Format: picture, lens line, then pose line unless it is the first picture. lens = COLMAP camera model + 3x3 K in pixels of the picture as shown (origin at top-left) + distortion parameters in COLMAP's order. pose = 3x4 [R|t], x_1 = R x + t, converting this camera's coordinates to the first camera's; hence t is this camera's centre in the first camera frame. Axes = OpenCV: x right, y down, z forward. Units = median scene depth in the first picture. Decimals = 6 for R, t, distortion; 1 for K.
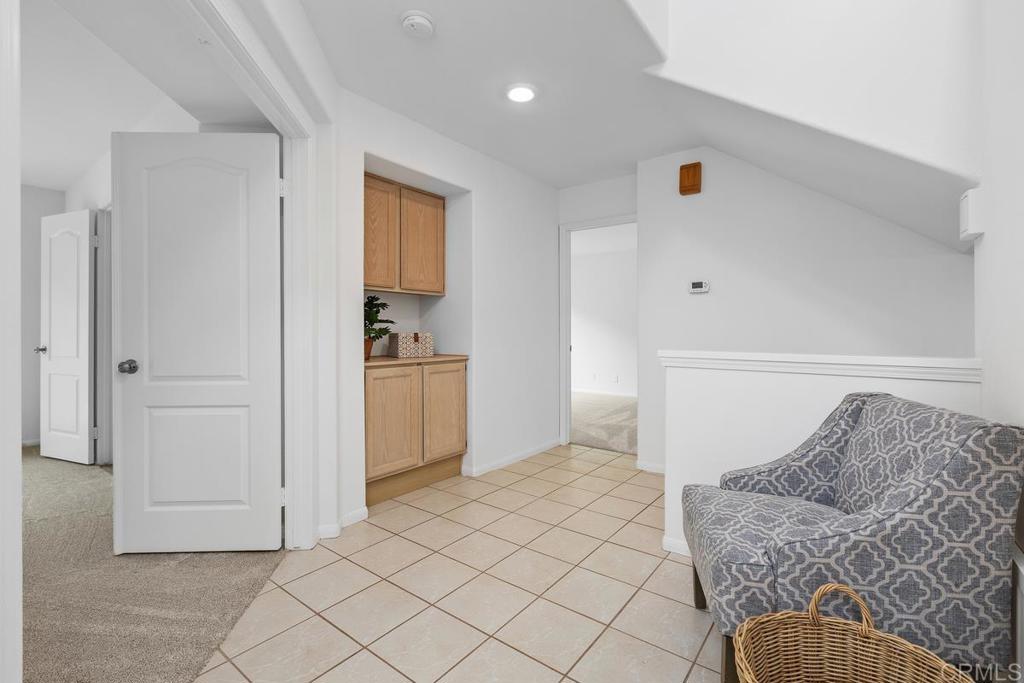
lens RADIAL K [[456.9, 0, 512.1], [0, 456.9, 335.8], [0, 0, 1]] dist [-0.002096, -0.000049]
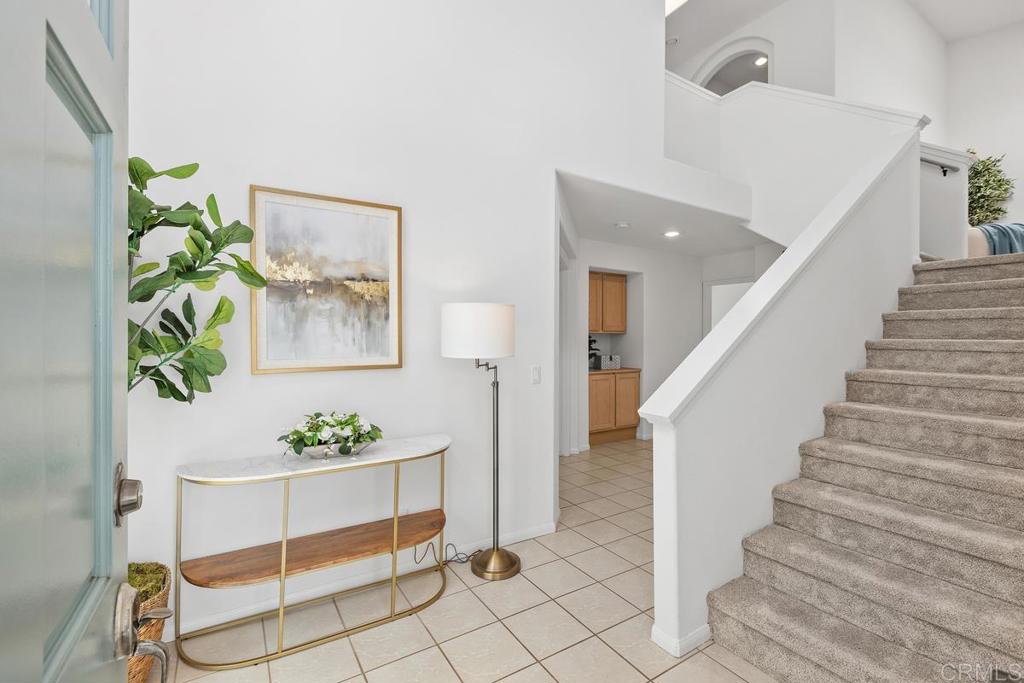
lens RADIAL K [[456.9, 0, 512.1], [0, 456.9, 335.8], [0, 0, 1]] dist [-0.002096, -0.000049]
pose [[0.939982, 0.005527, -0.341178, 0.036568], [-0.006128, 0.999981, -0.000682, -0.081661], [0.341168, 0.002732, 0.939998, -0.828390]]
